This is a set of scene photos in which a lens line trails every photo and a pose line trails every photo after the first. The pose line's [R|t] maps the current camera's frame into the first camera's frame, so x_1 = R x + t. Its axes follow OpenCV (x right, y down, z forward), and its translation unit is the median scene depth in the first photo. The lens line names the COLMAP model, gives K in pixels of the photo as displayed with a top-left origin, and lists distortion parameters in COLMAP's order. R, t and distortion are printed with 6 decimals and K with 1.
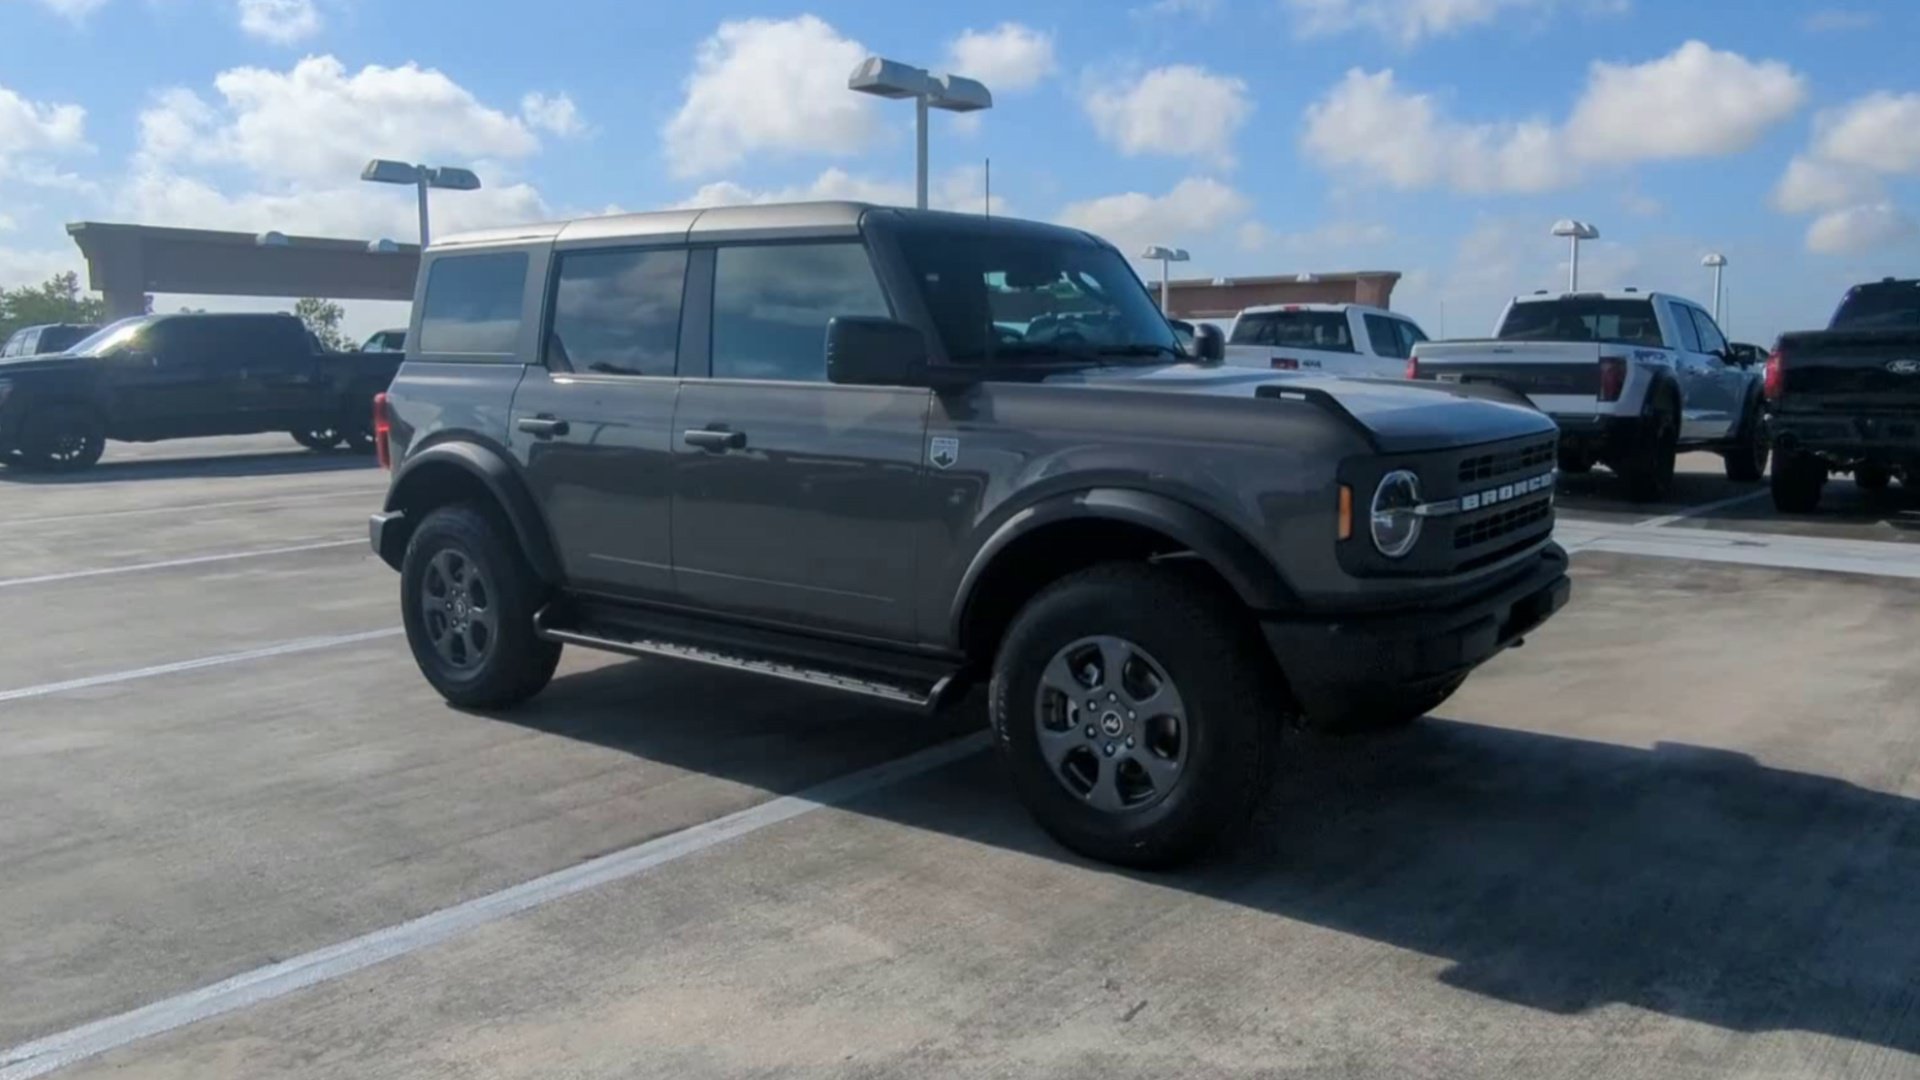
lens RADIAL K [[1344.9, 0, 1054.4], [0, 1344.9, 532.2], [0, 0, 1]] dist [-0.001350, 0.000618]
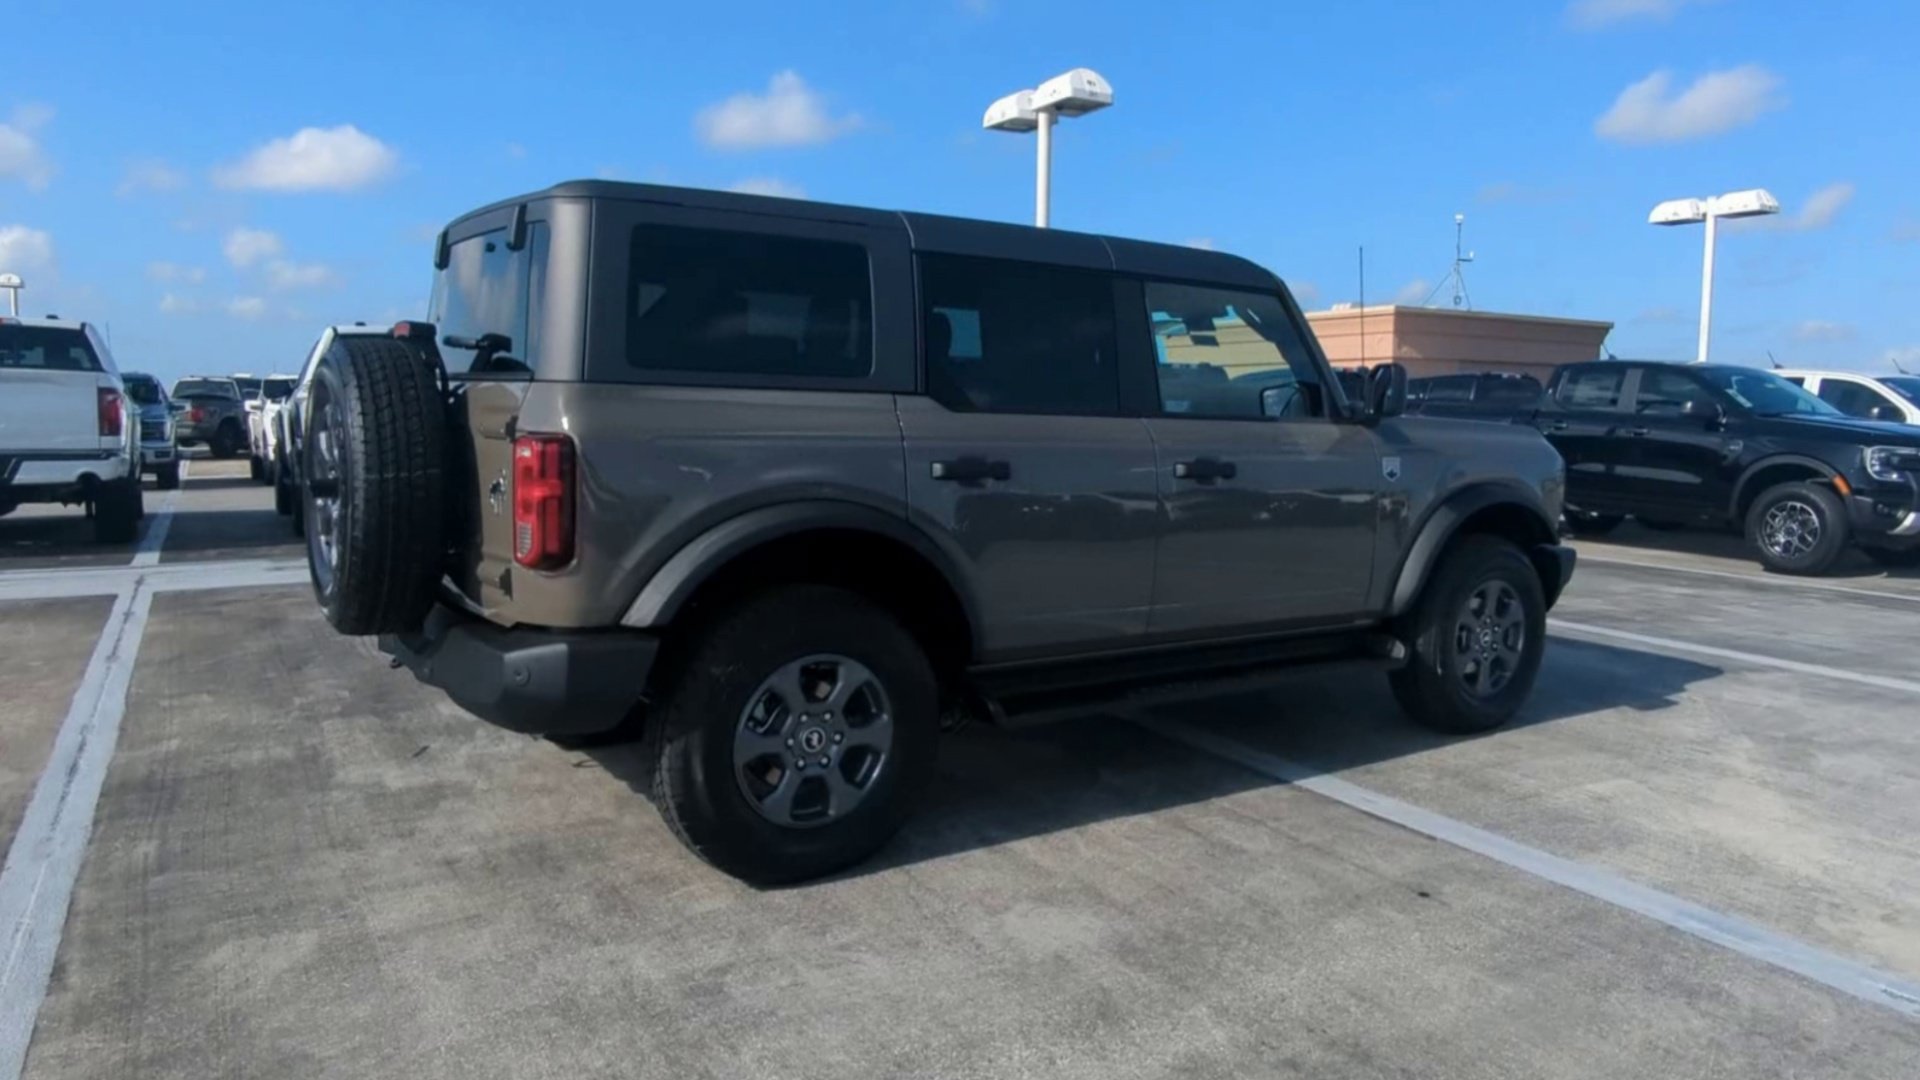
lens RADIAL K [[1344.9, 0, 1054.4], [0, 1344.9, 532.2], [0, 0, 1]] dist [-0.001350, 0.000618]
pose [[0.324325, -0.082236, 0.942364, -1.402397], [0.107611, 0.992954, 0.049616, -0.095639], [-0.939805, 0.085317, 0.330889, 0.854280]]
